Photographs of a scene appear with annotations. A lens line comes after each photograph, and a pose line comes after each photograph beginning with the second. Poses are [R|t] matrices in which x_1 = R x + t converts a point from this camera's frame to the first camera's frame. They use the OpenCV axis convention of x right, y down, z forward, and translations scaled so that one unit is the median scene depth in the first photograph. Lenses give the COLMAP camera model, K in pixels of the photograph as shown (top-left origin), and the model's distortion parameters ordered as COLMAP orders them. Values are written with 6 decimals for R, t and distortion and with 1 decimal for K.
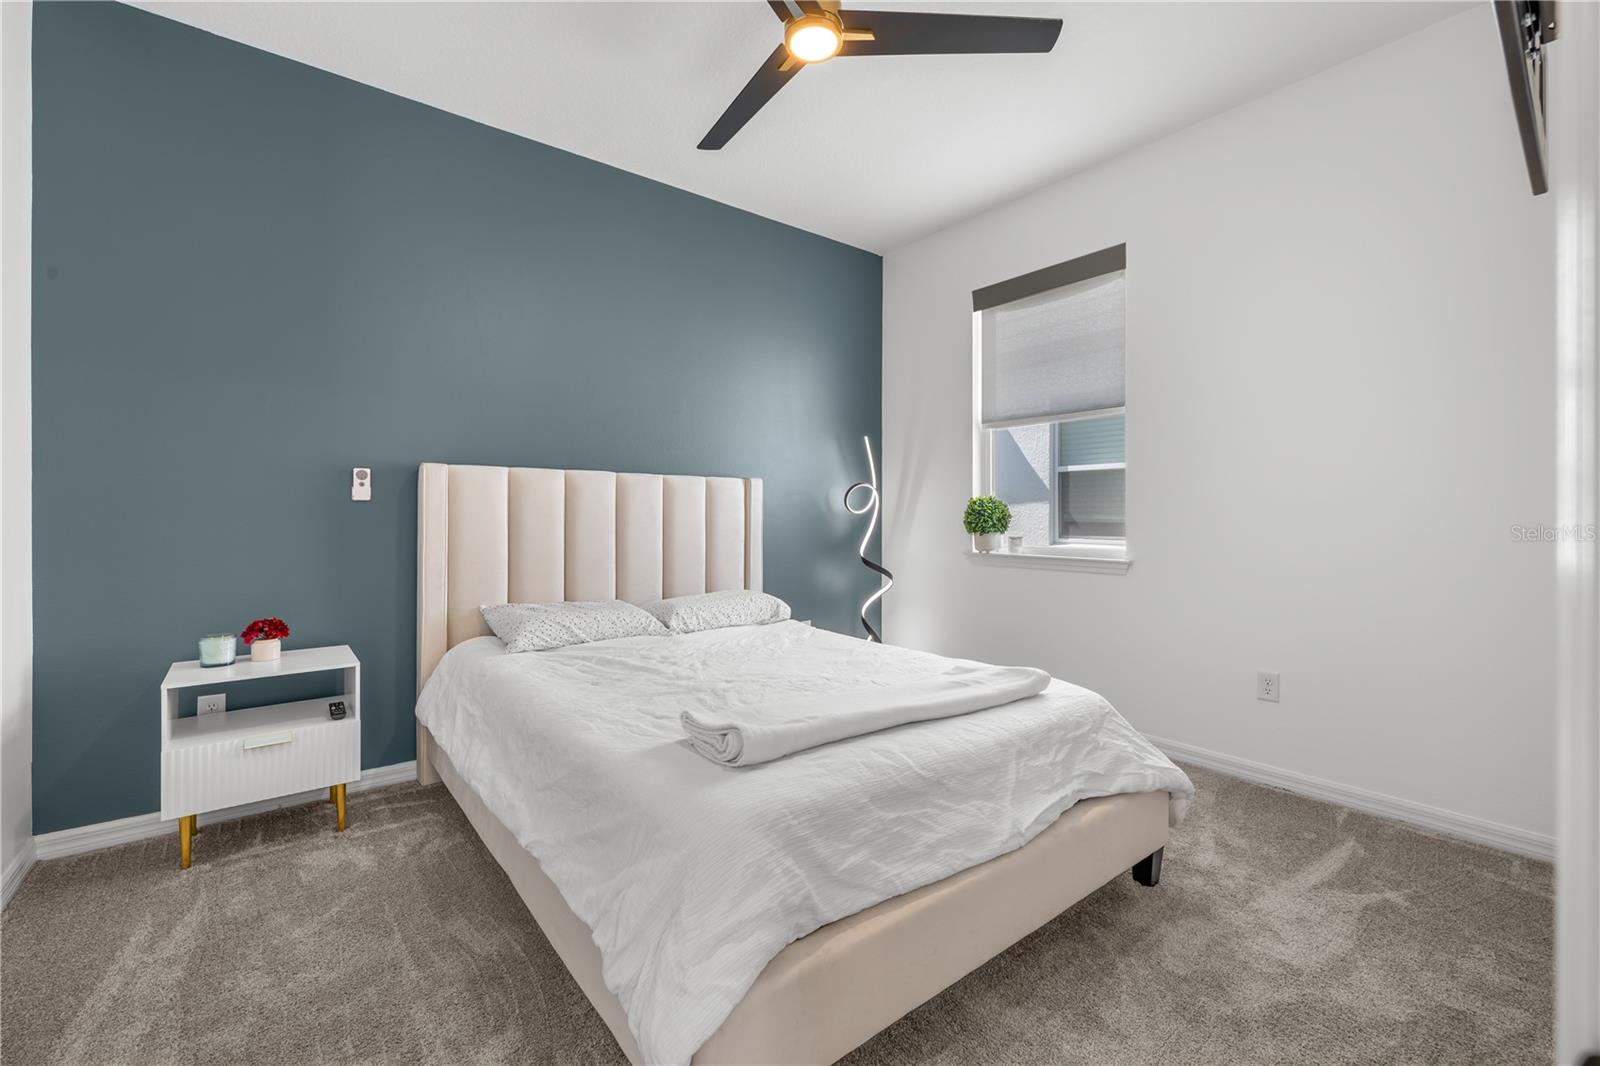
lens RADIAL K [[680.4, 0, 794.1], [0, 680.4, 511.4], [0, 0, 1]] dist [0.001563, 0.000051]
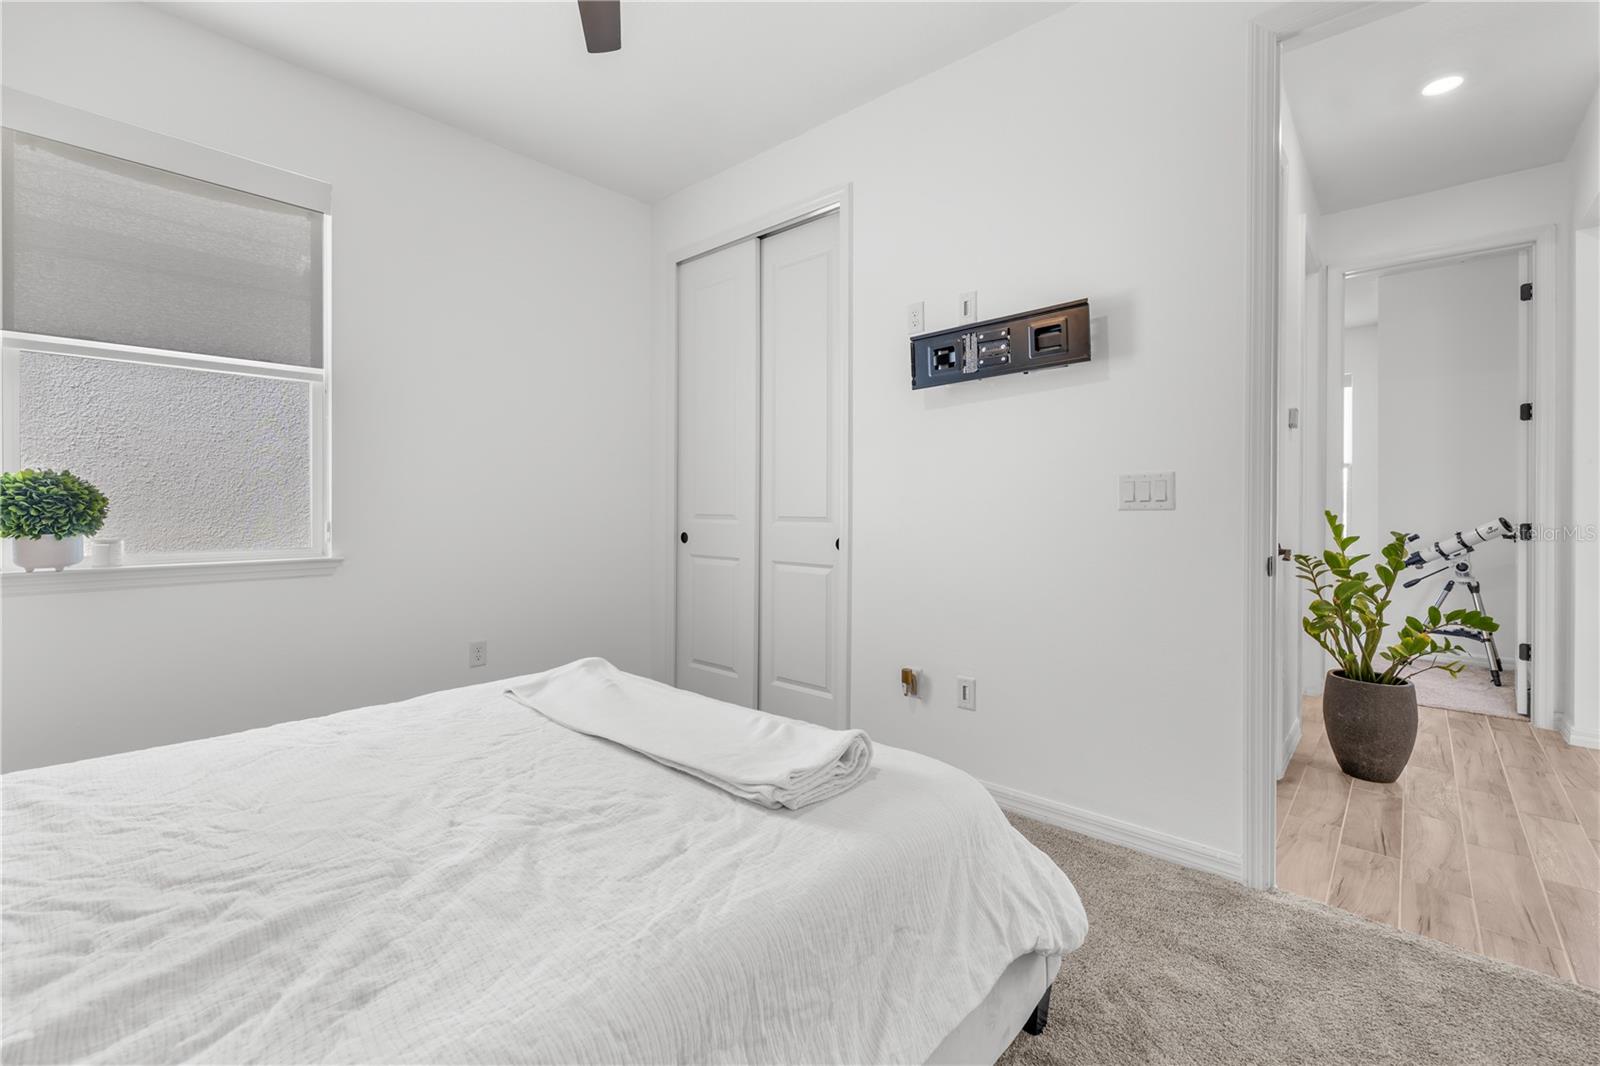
lens RADIAL K [[680.4, 0, 794.1], [0, 680.4, 511.4], [0, 0, 1]] dist [0.001563, 0.000051]
pose [[-0.170527, -0.007686, 0.985323, -0.521559], [-0.006222, 0.999958, 0.006723, 0.005934], [-0.985333, -0.004984, -0.170568, 0.666490]]
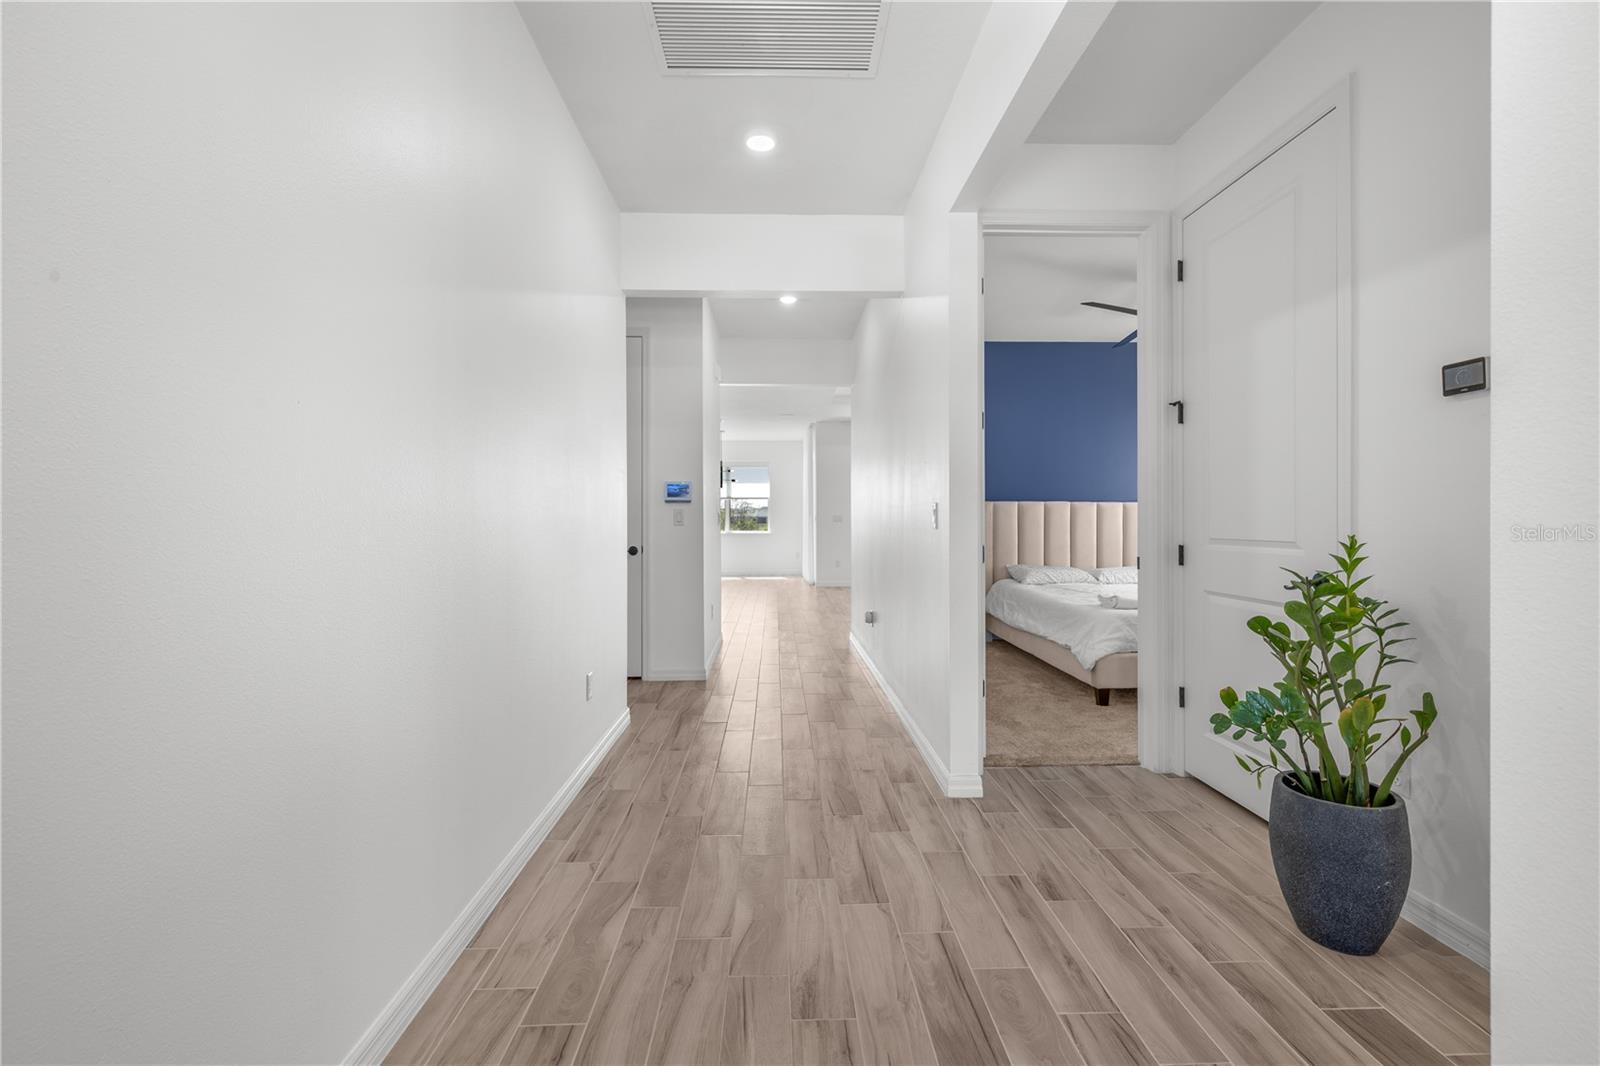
lens RADIAL K [[680.4, 0, 794.1], [0, 680.4, 511.4], [0, 0, 1]] dist [0.001563, 0.000051]
pose [[0.806898, -0.006362, -0.590656, 0.287678], [0.000771, 0.999952, -0.009717, -0.014124], [0.590690, 0.007385, 0.806865, -1.192120]]
